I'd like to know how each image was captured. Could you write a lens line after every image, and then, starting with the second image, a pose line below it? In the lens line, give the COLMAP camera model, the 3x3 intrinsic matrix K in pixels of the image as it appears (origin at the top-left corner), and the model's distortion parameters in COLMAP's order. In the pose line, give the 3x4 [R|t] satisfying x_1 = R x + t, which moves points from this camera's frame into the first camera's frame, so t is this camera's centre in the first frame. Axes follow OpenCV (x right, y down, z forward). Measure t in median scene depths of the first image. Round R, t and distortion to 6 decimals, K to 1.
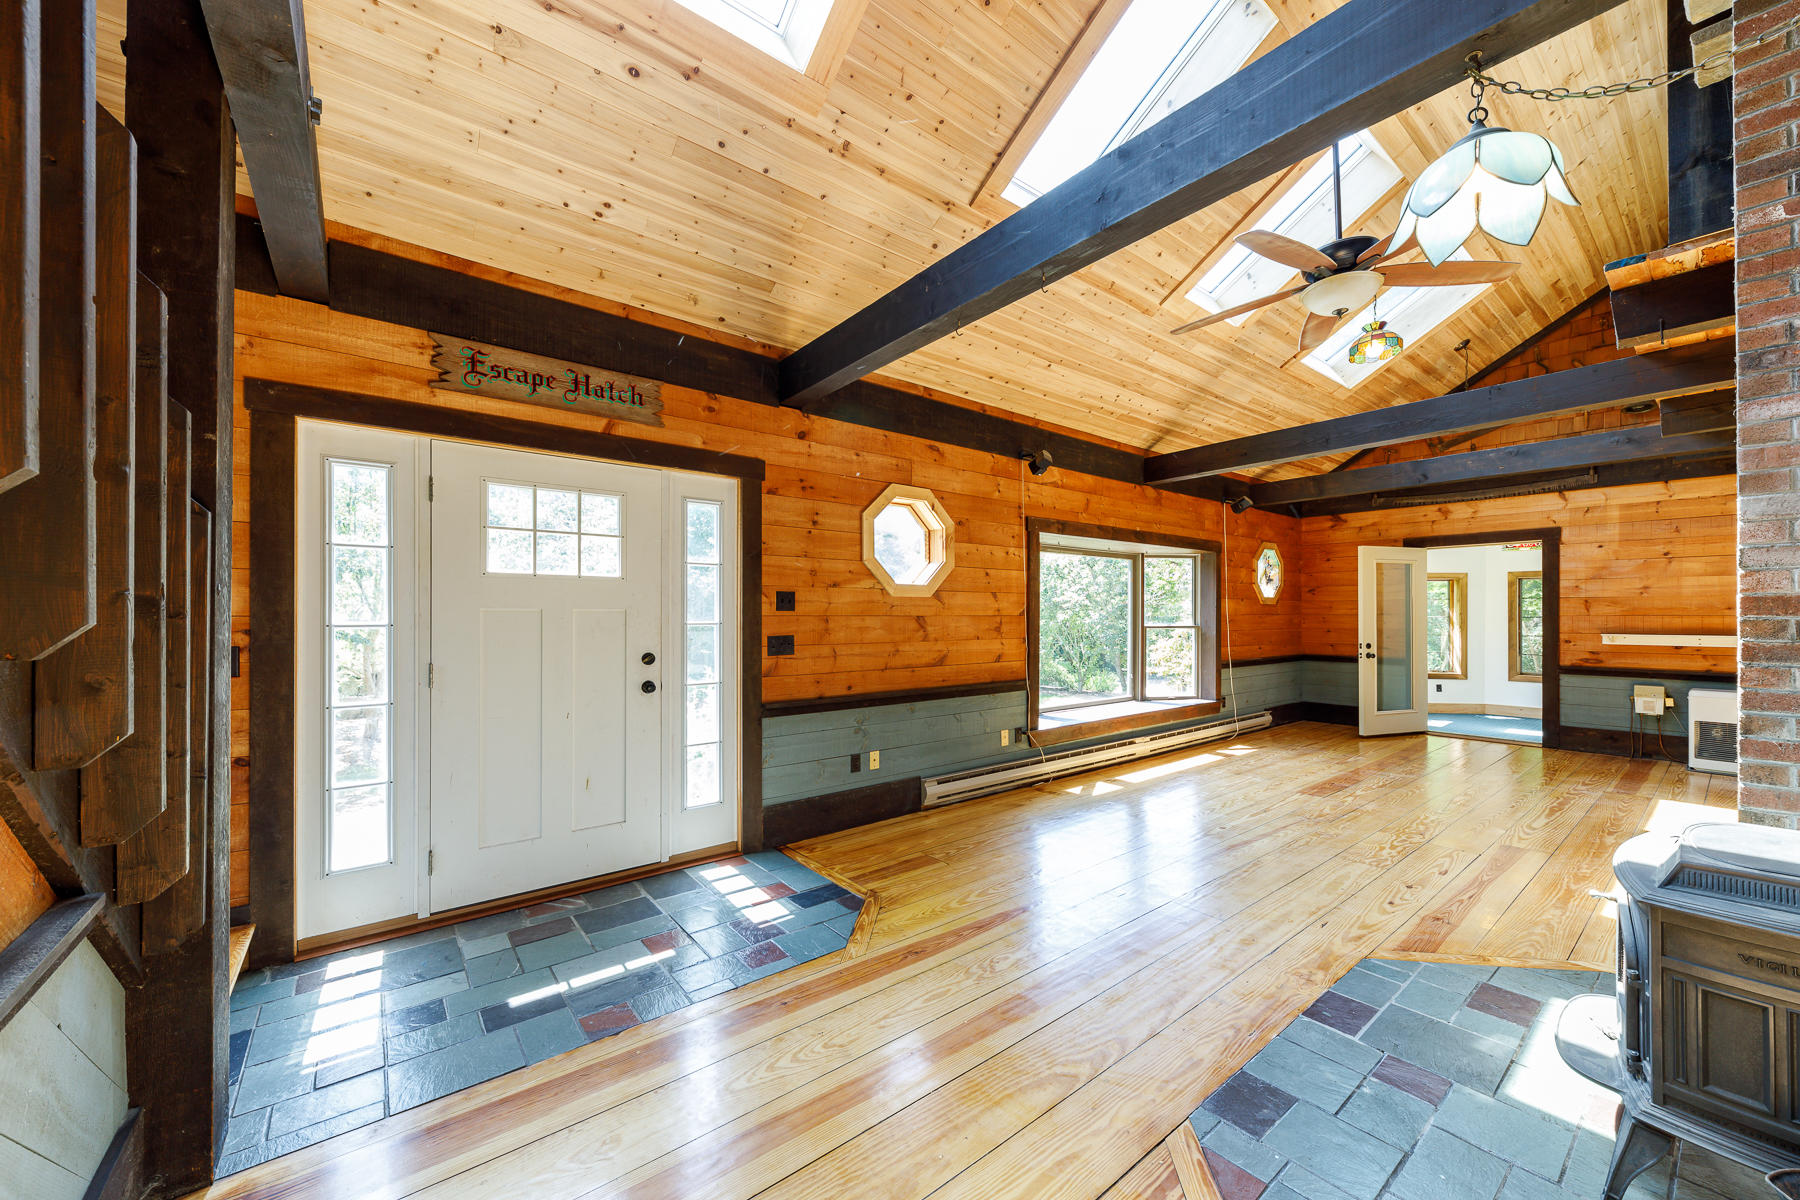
lens RADIAL K [[571.8, 0, 910.3], [0, 571.8, 617.7], [0, 0, 1]] dist [0.001072, -0.002456]
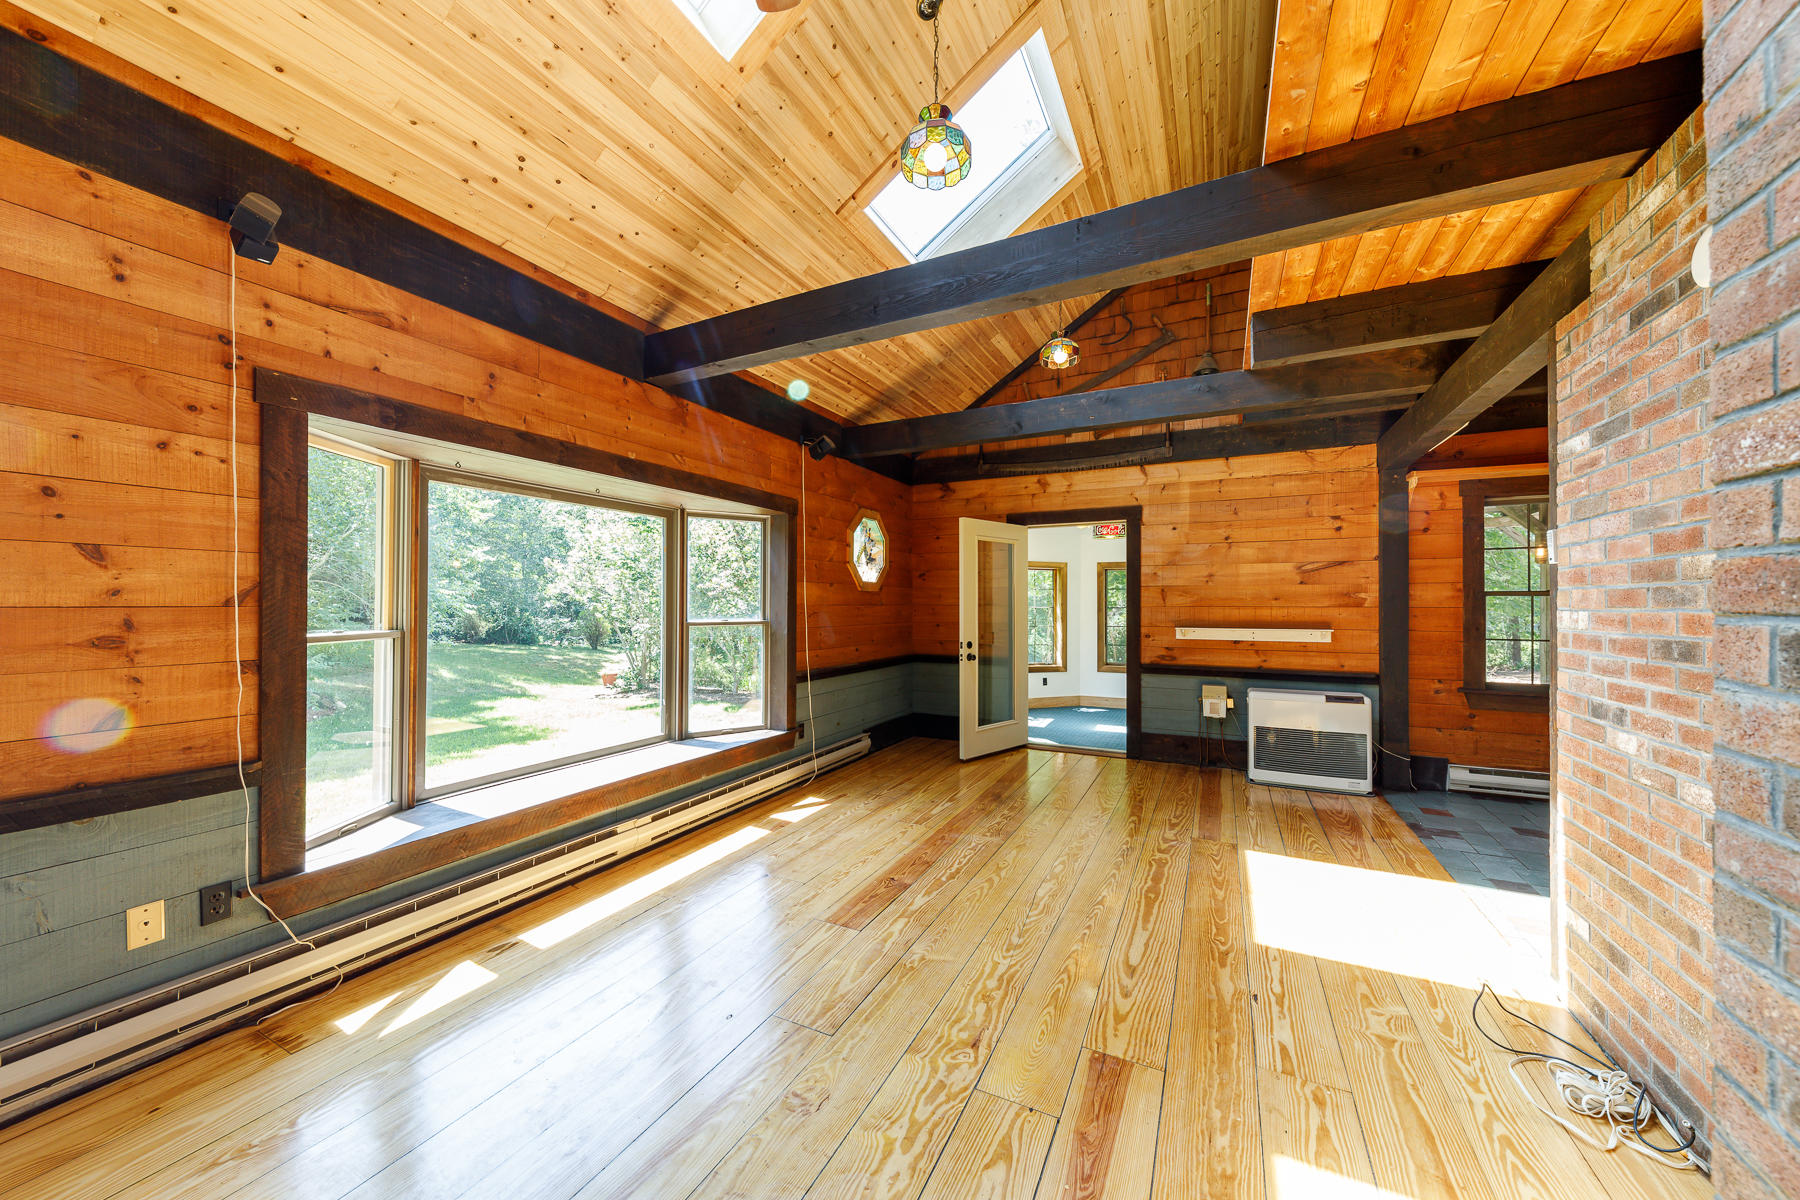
lens RADIAL K [[634.8, 0, 898.4], [0, 634.8, 608.9], [0, 0, 1]] dist [-0.000470, -0.000066]
pose [[0.874866, -0.001440, 0.484363, 0.331615], [0.000505, 0.999998, 0.002060, -0.002020], [-0.484365, -0.001558, 0.874865, 0.319018]]
